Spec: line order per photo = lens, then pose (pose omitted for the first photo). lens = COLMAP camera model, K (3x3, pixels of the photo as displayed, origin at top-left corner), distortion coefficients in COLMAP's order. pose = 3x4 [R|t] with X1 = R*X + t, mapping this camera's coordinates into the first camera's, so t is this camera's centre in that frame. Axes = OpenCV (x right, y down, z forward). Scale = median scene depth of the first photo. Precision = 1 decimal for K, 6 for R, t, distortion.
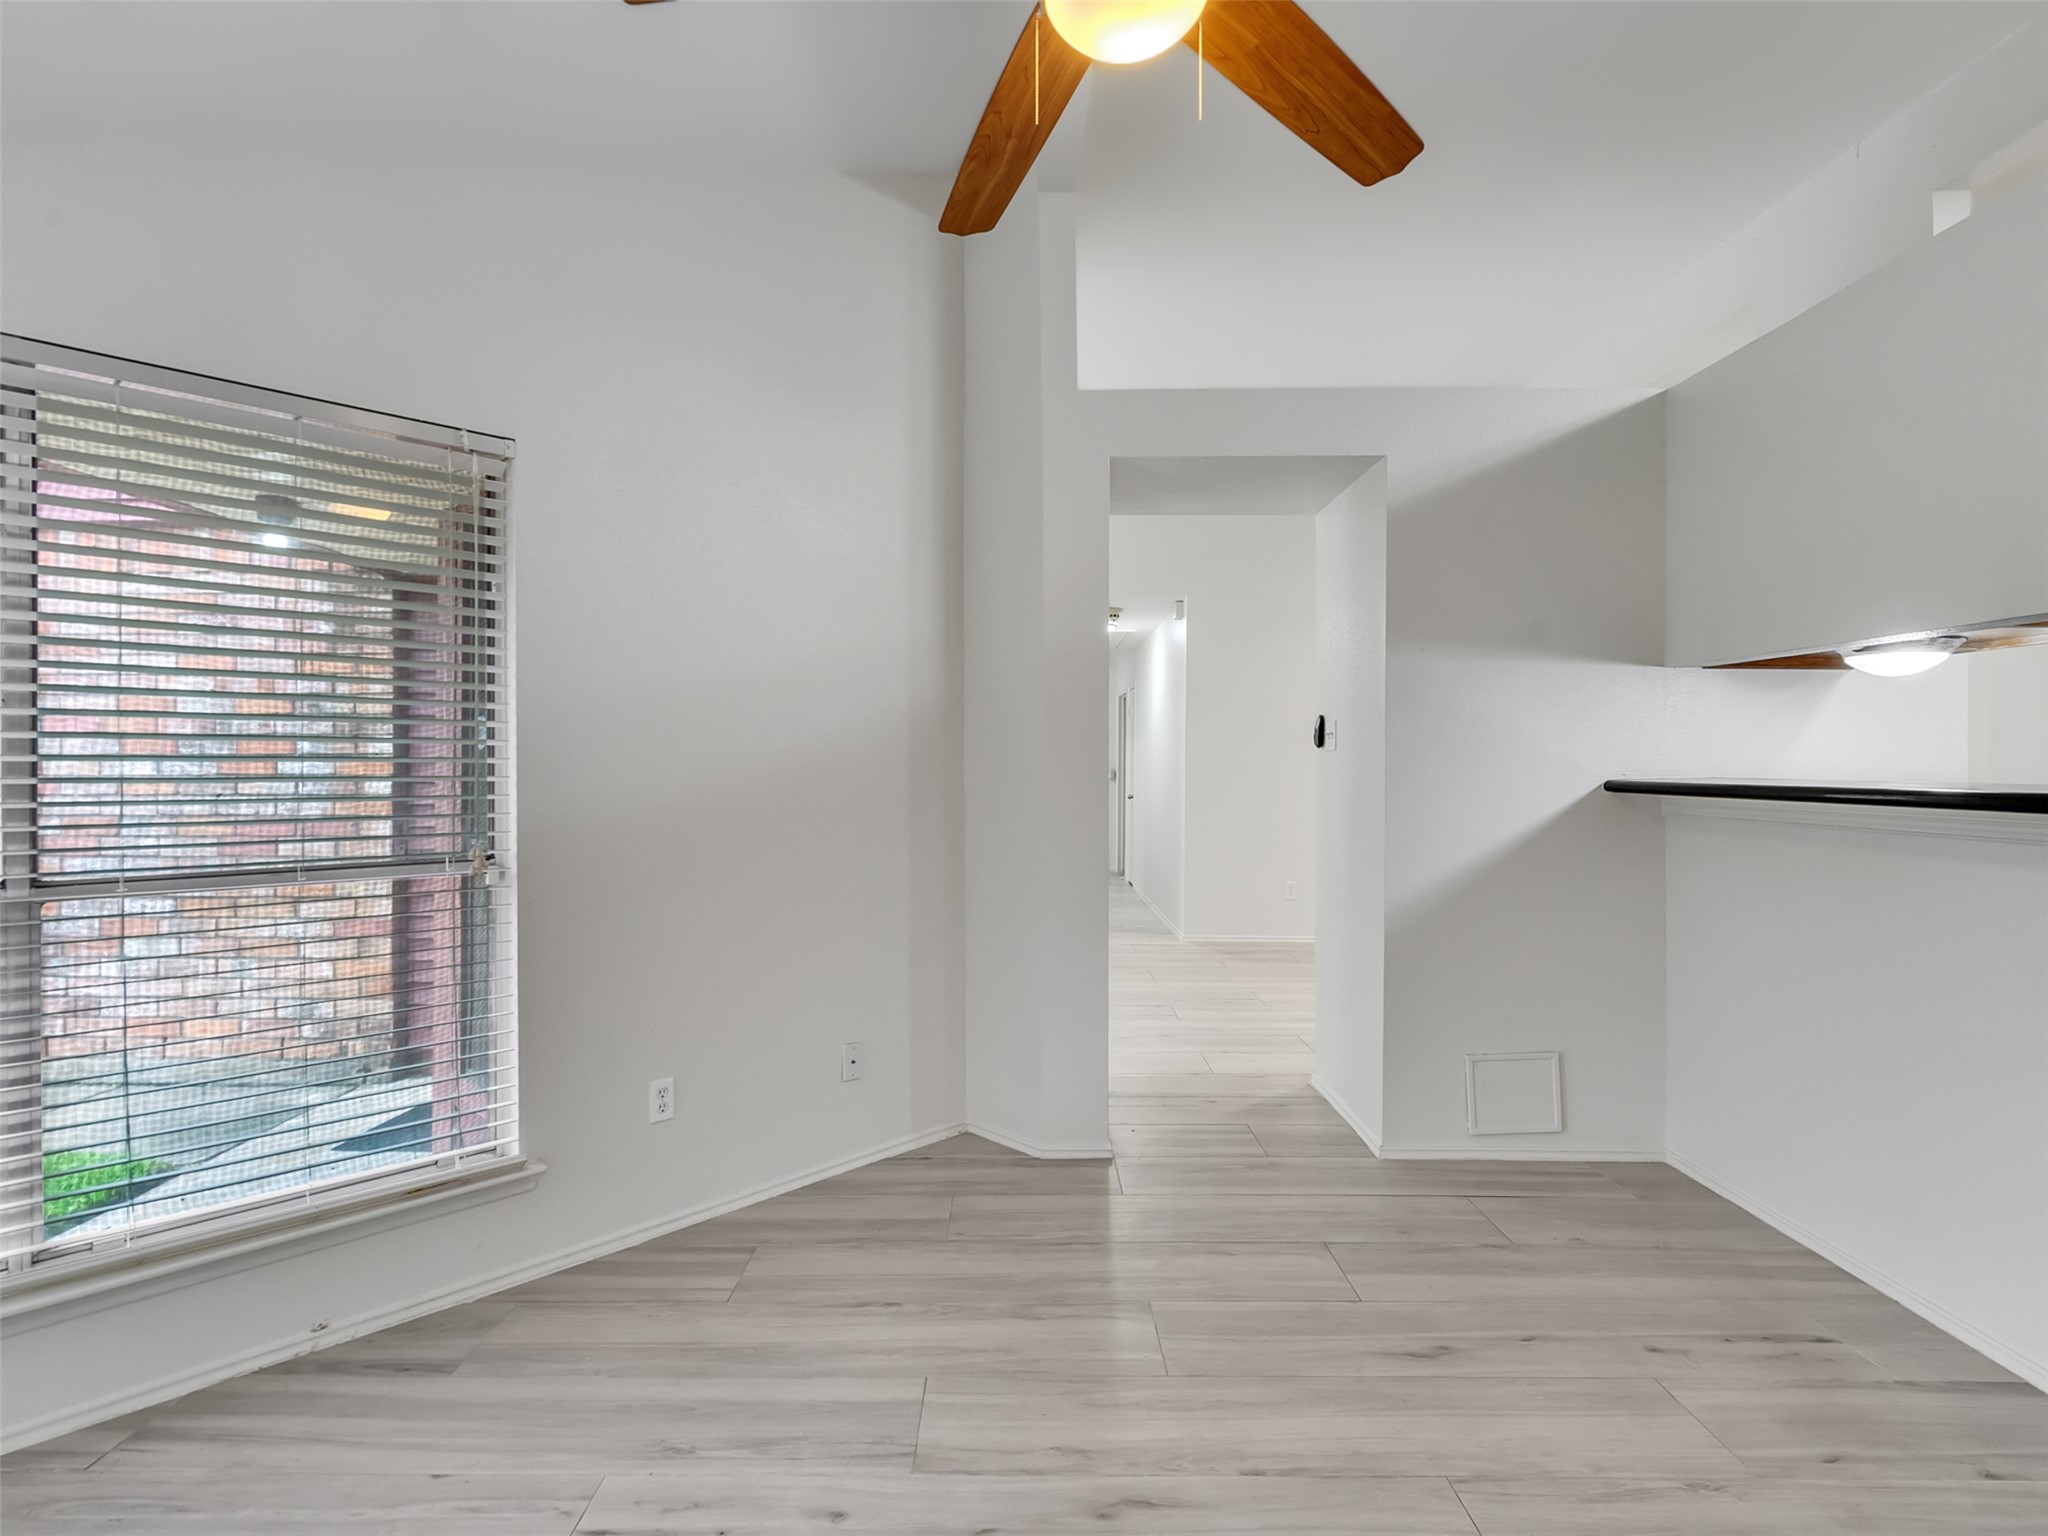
lens RADIAL K [[1045.2, 0, 1003.8], [0, 1045.2, 764.2], [0, 0, 1]] dist [-0.004365, 0.001364]
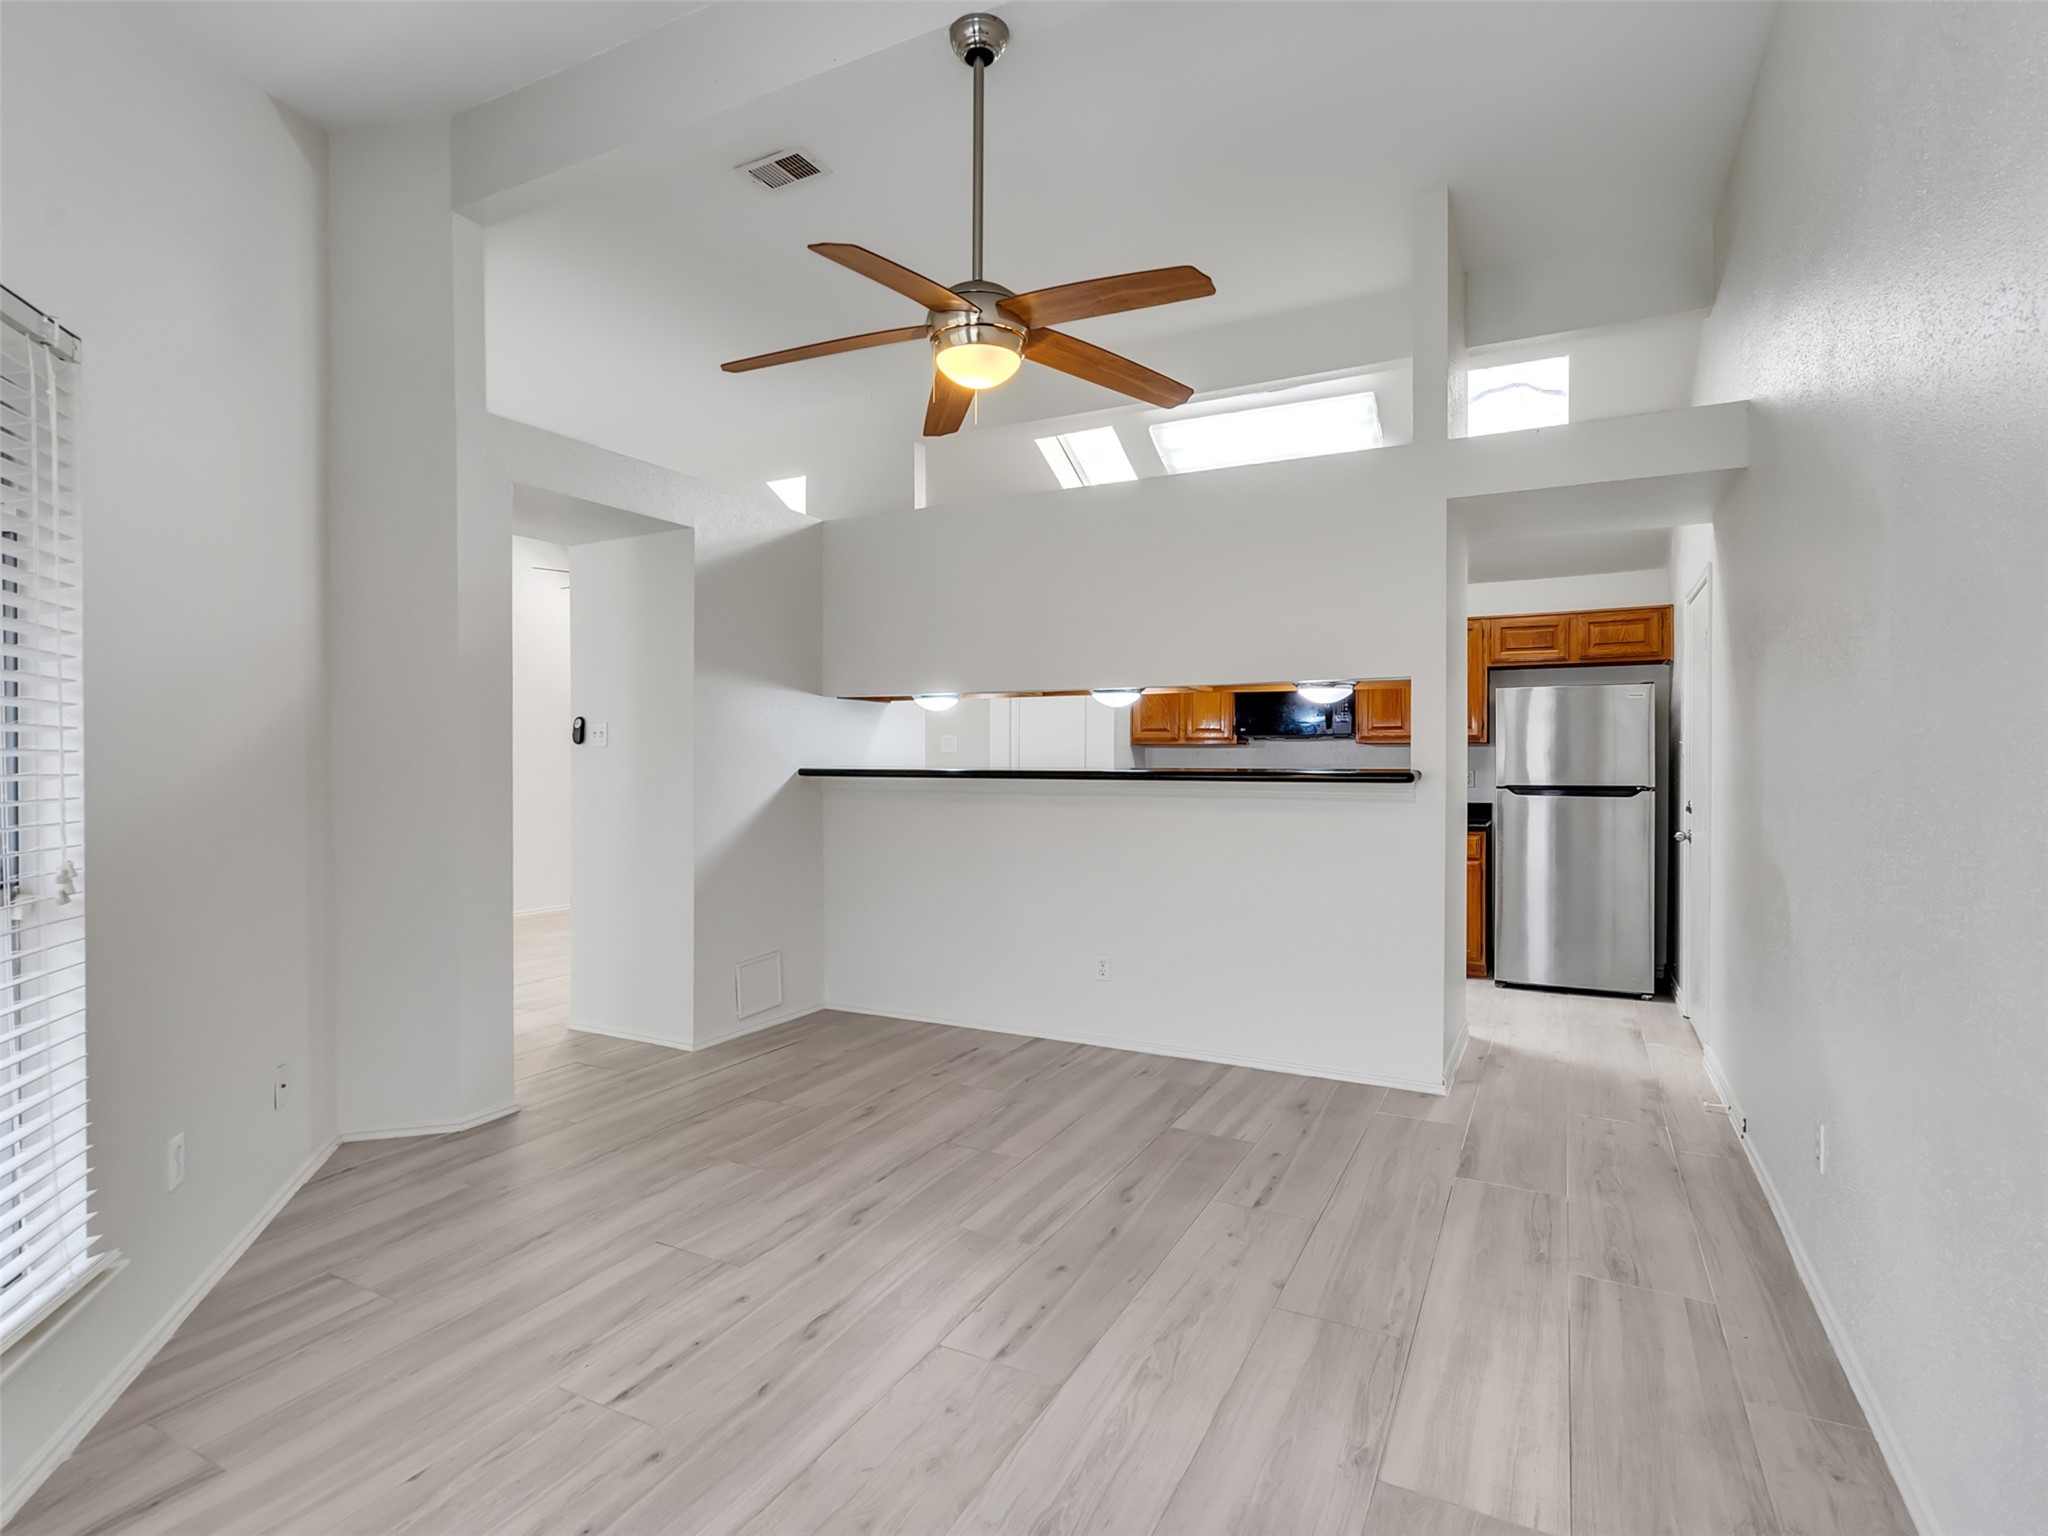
lens RADIAL K [[1045.2, 0, 1003.8], [0, 1045.2, 764.2], [0, 0, 1]] dist [-0.004365, 0.001364]
pose [[0.461263, -0.005663, 0.887245, -0.671134], [-0.000196, 0.999979, 0.006485, -0.001004], [-0.887263, -0.003165, 0.461253, 0.027791]]
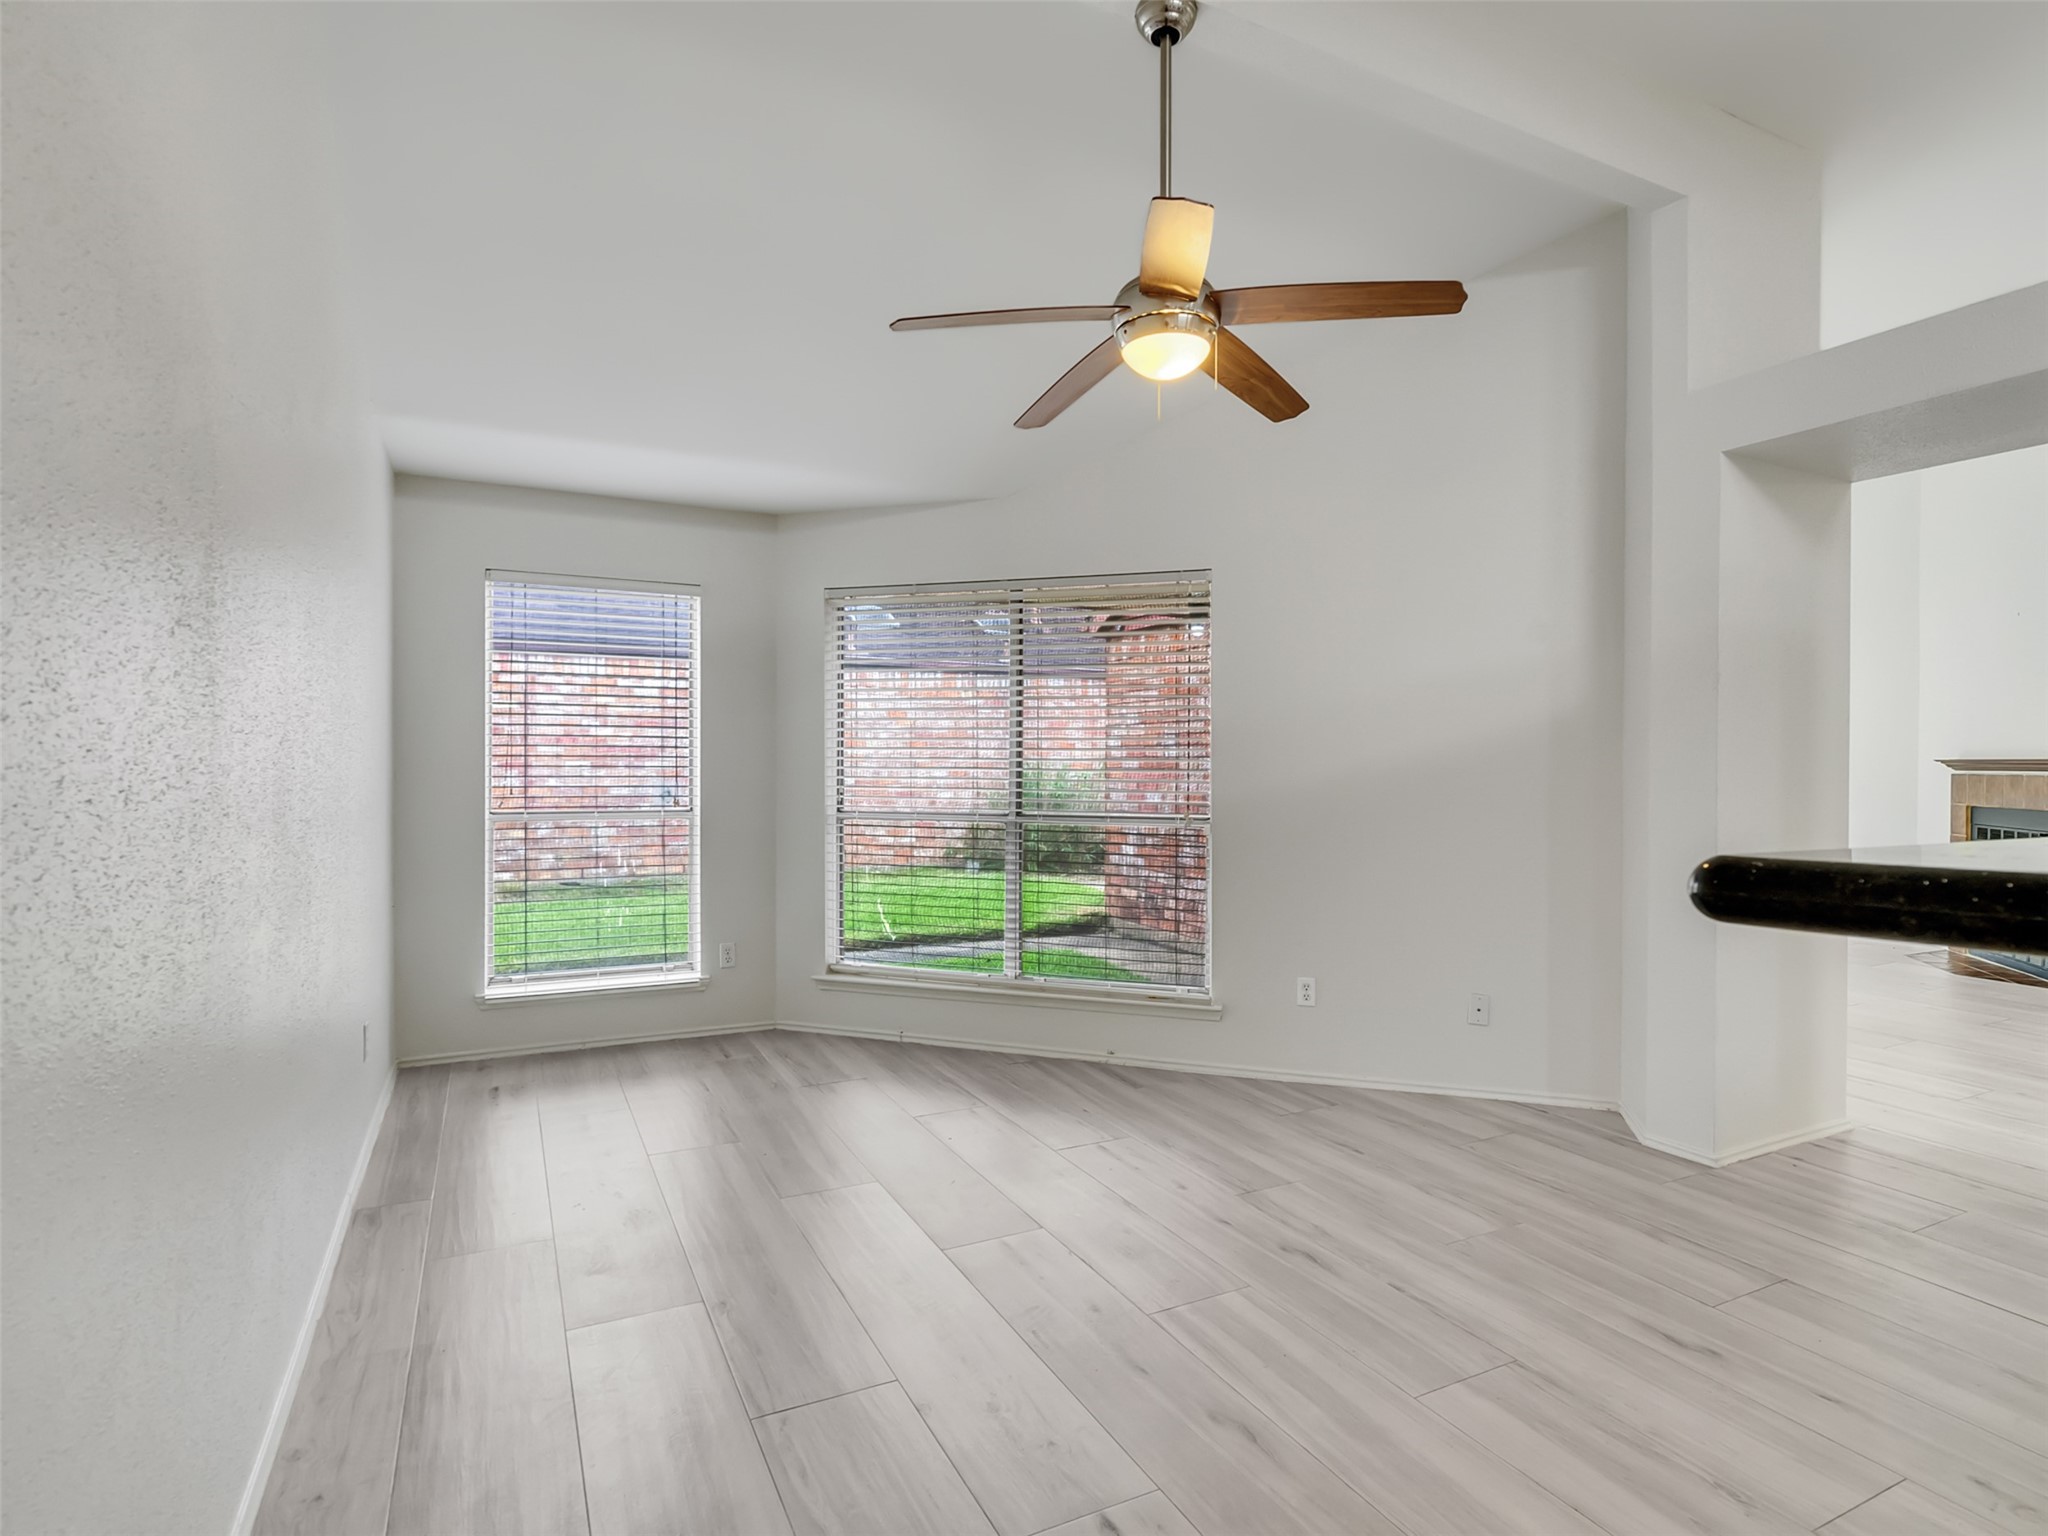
lens RADIAL K [[1045.2, 0, 1003.8], [0, 1045.2, 764.2], [0, 0, 1]] dist [-0.004365, 0.001364]
pose [[0.449810, 0.004714, -0.893112, 0.702114], [-0.004722, 0.999985, 0.002900, -0.001633], [0.893112, 0.002913, 0.449826, -0.039333]]
